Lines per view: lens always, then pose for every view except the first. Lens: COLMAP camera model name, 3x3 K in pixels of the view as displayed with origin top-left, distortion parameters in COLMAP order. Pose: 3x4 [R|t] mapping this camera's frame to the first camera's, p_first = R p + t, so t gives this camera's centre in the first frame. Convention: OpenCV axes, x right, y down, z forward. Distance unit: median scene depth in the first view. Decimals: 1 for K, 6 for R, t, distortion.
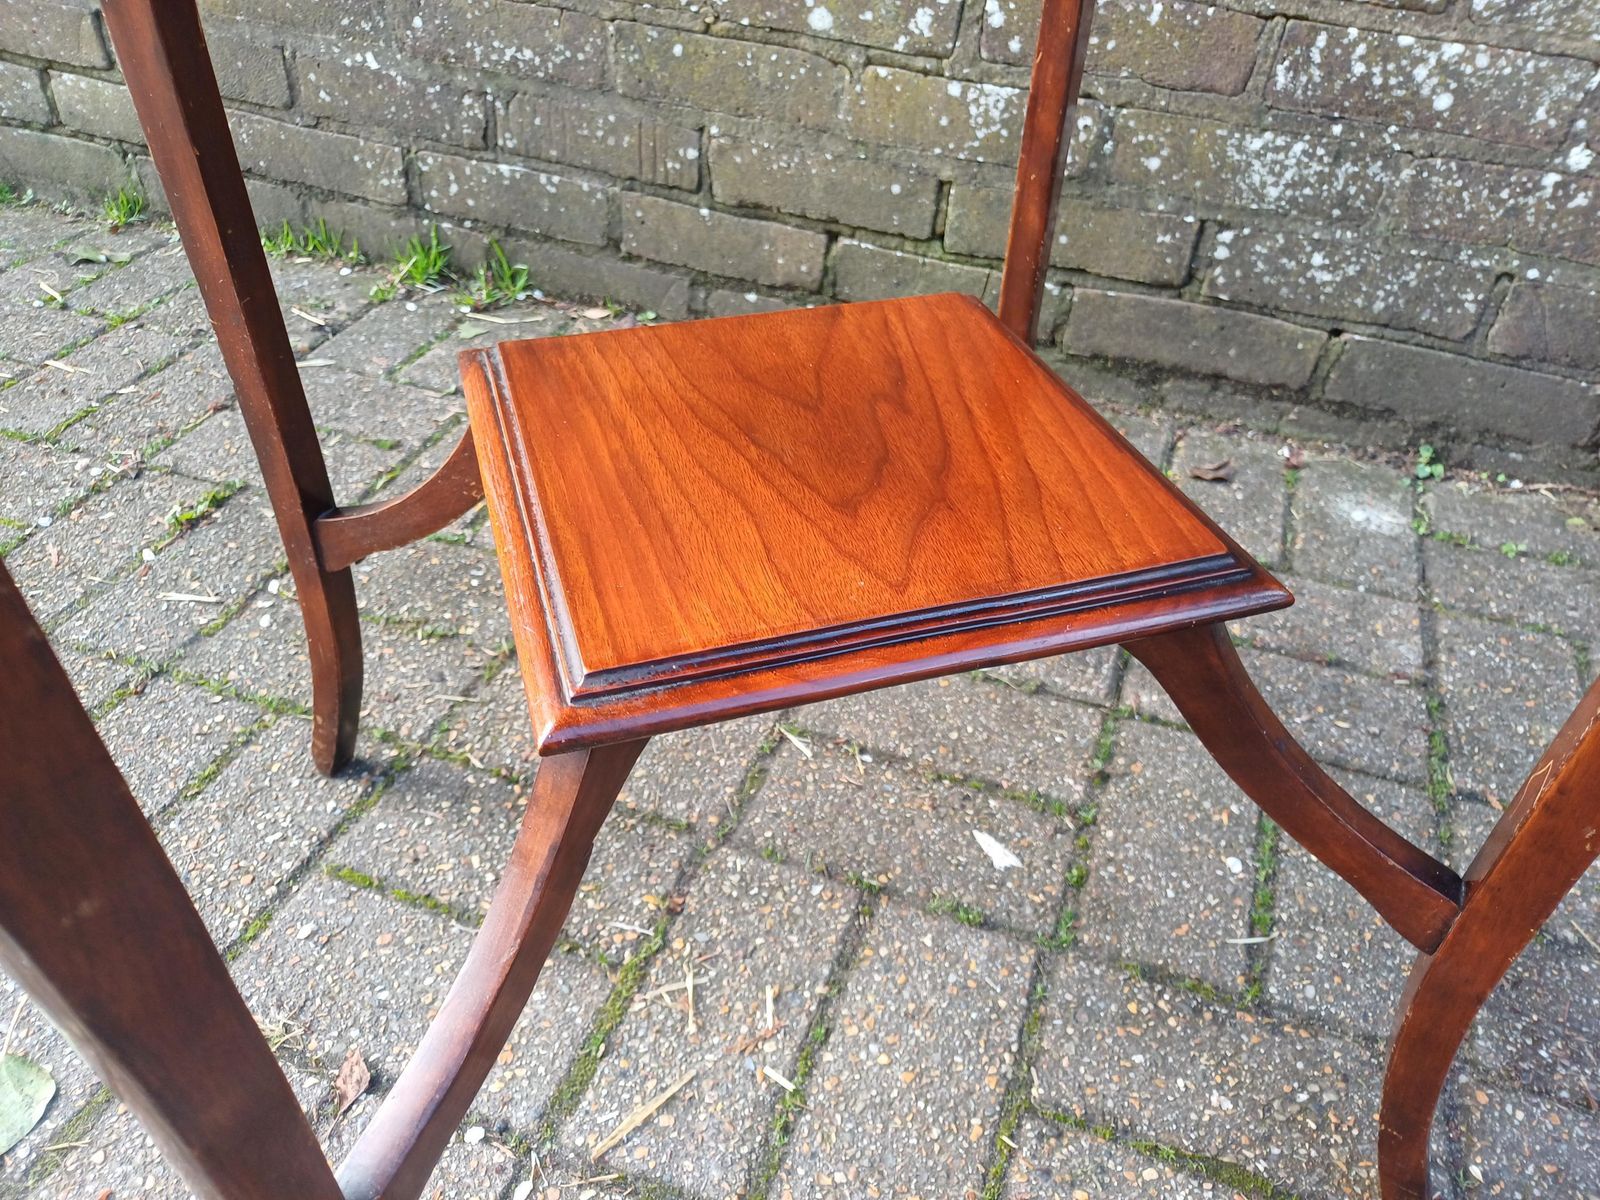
lens RADIAL K [[1204.1, 0, 782.9], [0, 1204.1, 589.5], [0, 0, 1]] dist [0.042016, -0.047936]
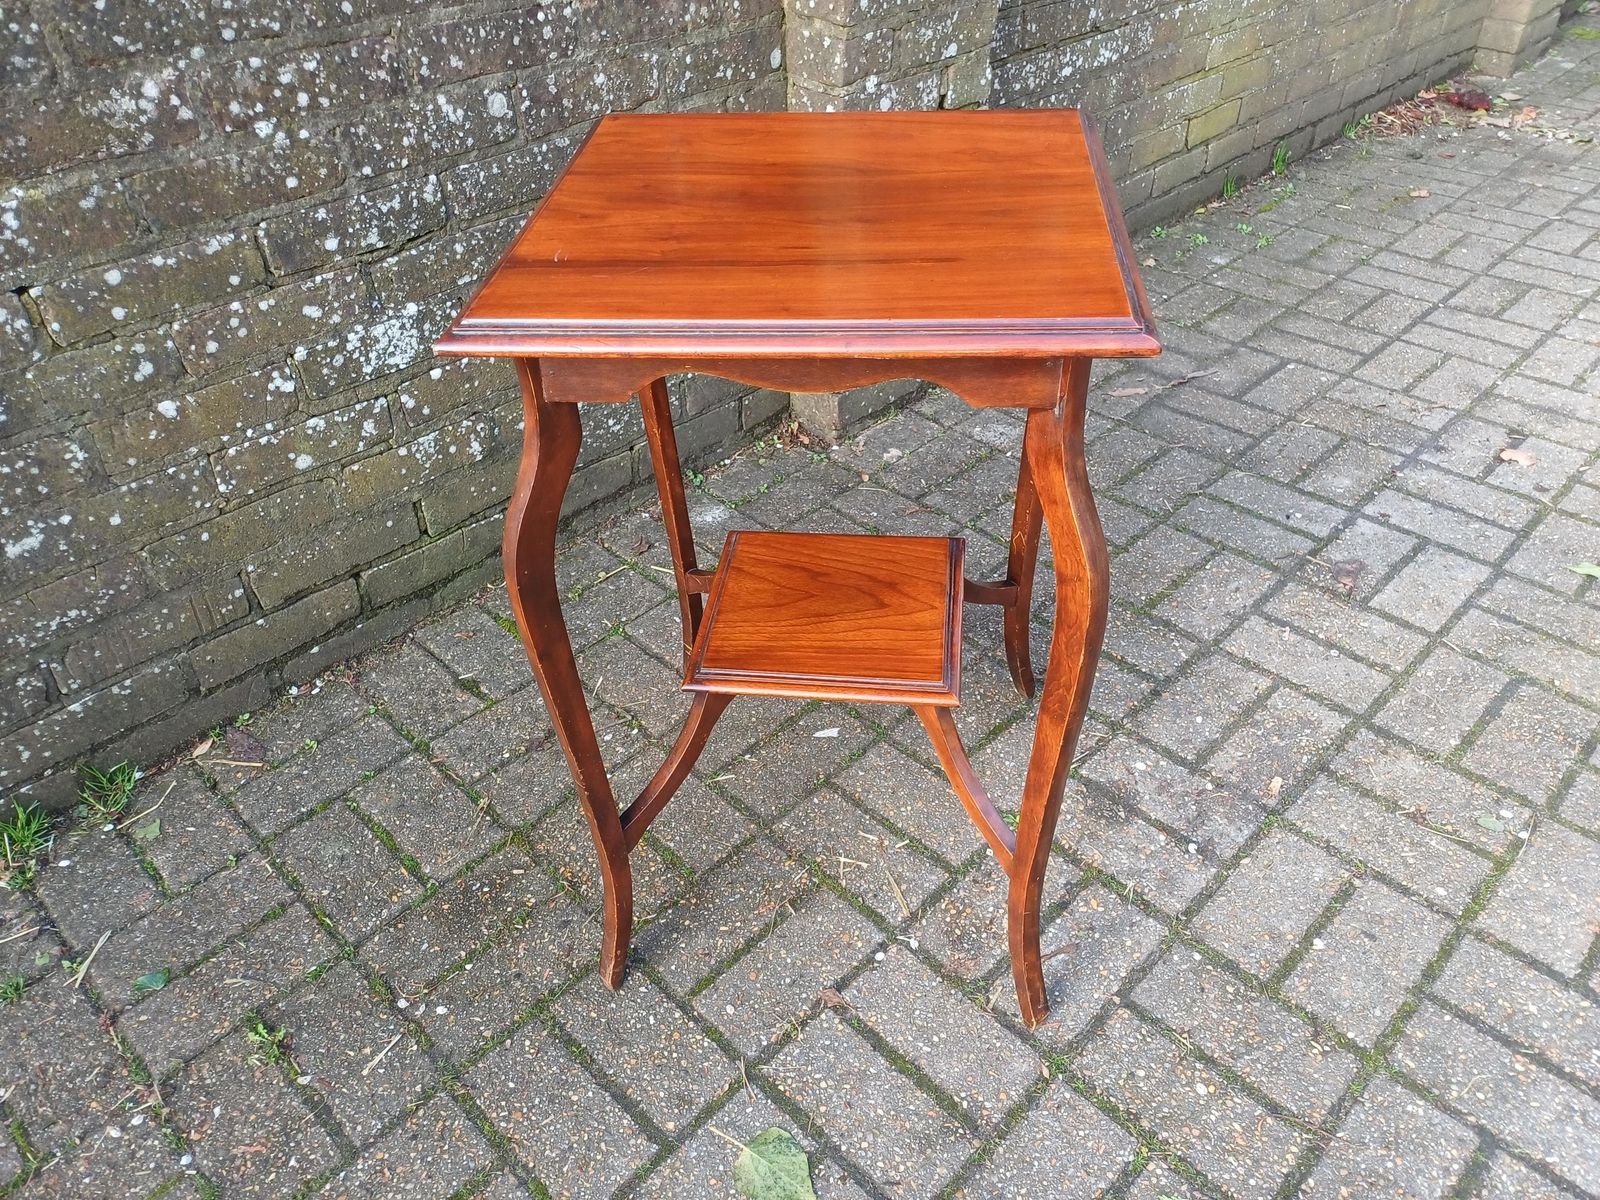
lens RADIAL K [[1180.1, 0, 794.3], [0, 1180.1, 597.5], [0, 0, 1]] dist [0.055308, -0.046073]
pose [[0.423851, -0.600394, 0.678143, -0.927914], [0.602872, 0.745781, 0.283472, -0.486021], [-0.675941, 0.288683, 0.678060, -0.346625]]
